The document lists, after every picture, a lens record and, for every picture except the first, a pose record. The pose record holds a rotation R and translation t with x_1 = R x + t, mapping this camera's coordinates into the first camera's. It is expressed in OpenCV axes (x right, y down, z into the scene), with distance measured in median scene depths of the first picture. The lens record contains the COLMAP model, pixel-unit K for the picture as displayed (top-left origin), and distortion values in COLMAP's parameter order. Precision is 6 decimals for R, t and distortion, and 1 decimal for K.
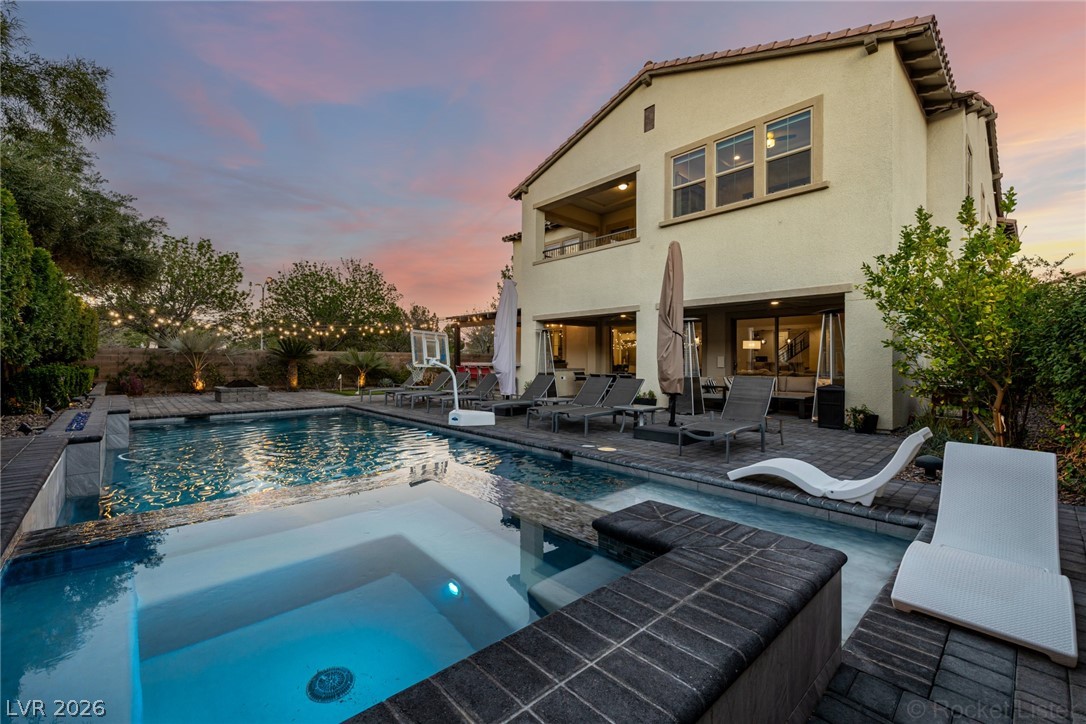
lens RADIAL K [[459.8, 0, 542.1], [0, 459.8, 360.6], [0, 0, 1]] dist [-0.000903, 0.000738]
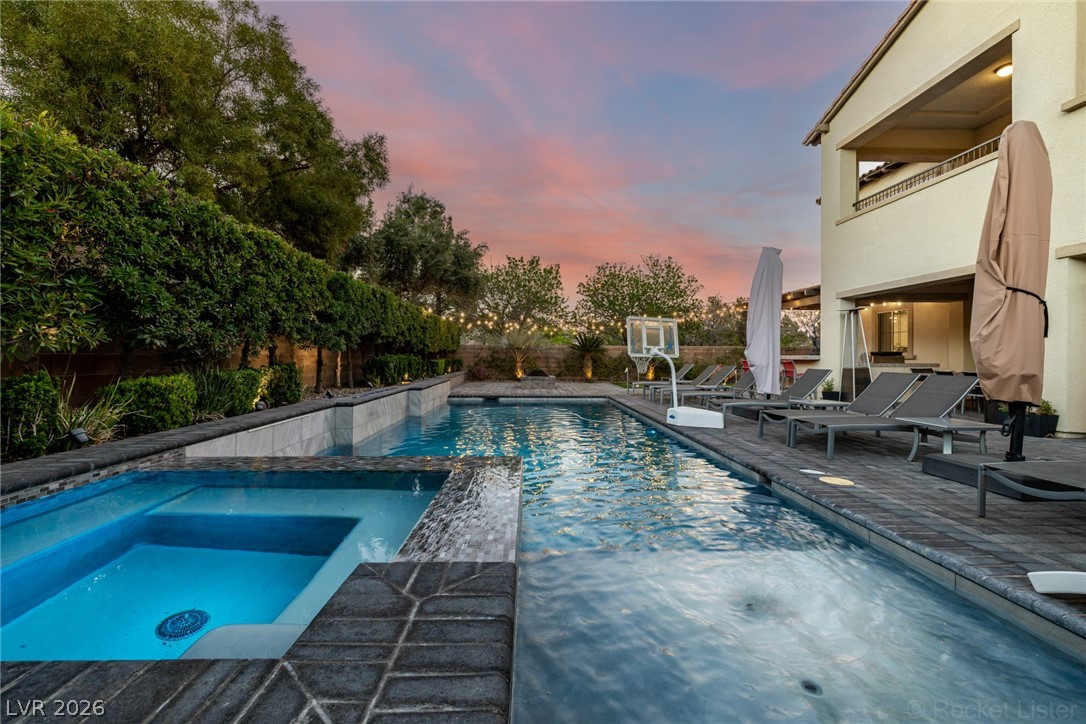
lens RADIAL K [[459.8, 0, 535.3], [0, 459.8, 359.0], [0, 0, 1]] dist [-0.000903, 0.000738]
pose [[0.744526, 0.001924, -0.667591, 0.150466], [-0.000359, 0.999997, 0.002482, 0.012592], [0.667593, -0.001608, 0.744524, 0.143396]]
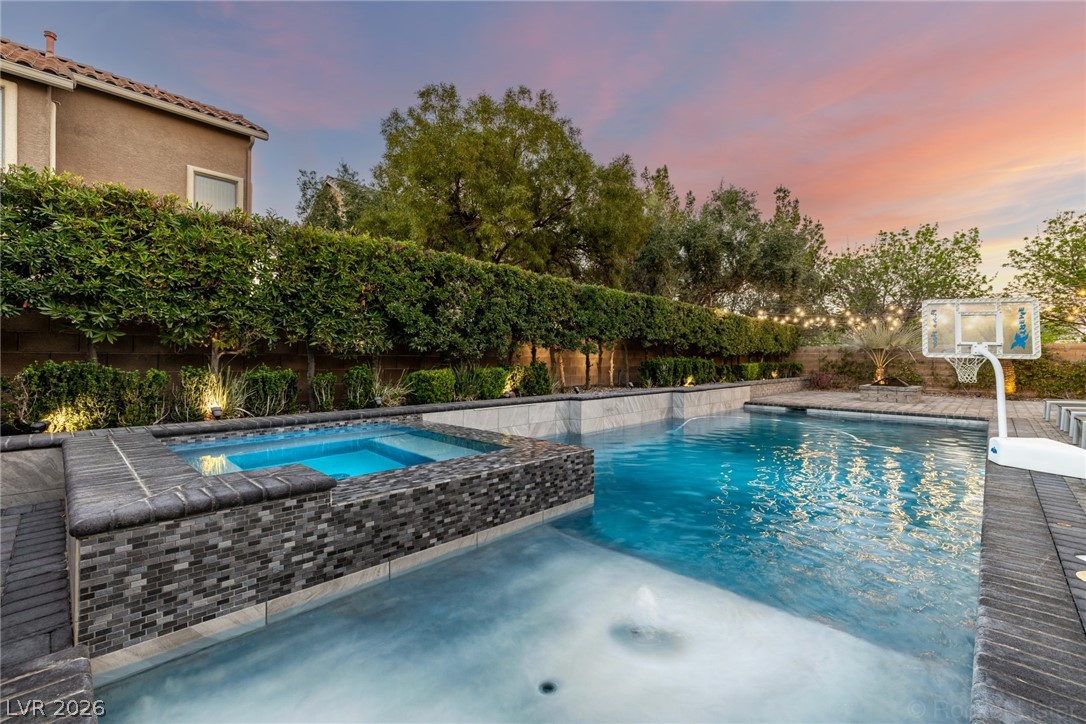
lens RADIAL K [[459.8, 0, 516.6], [0, 459.8, 361.6], [0, 0, 1]] dist [-0.000903, 0.000738]
pose [[0.026816, -0.000413, -0.999640, 0.258843], [-0.004478, 0.999990, -0.000533, 0.017045], [0.999630, 0.004491, 0.026814, 0.302941]]
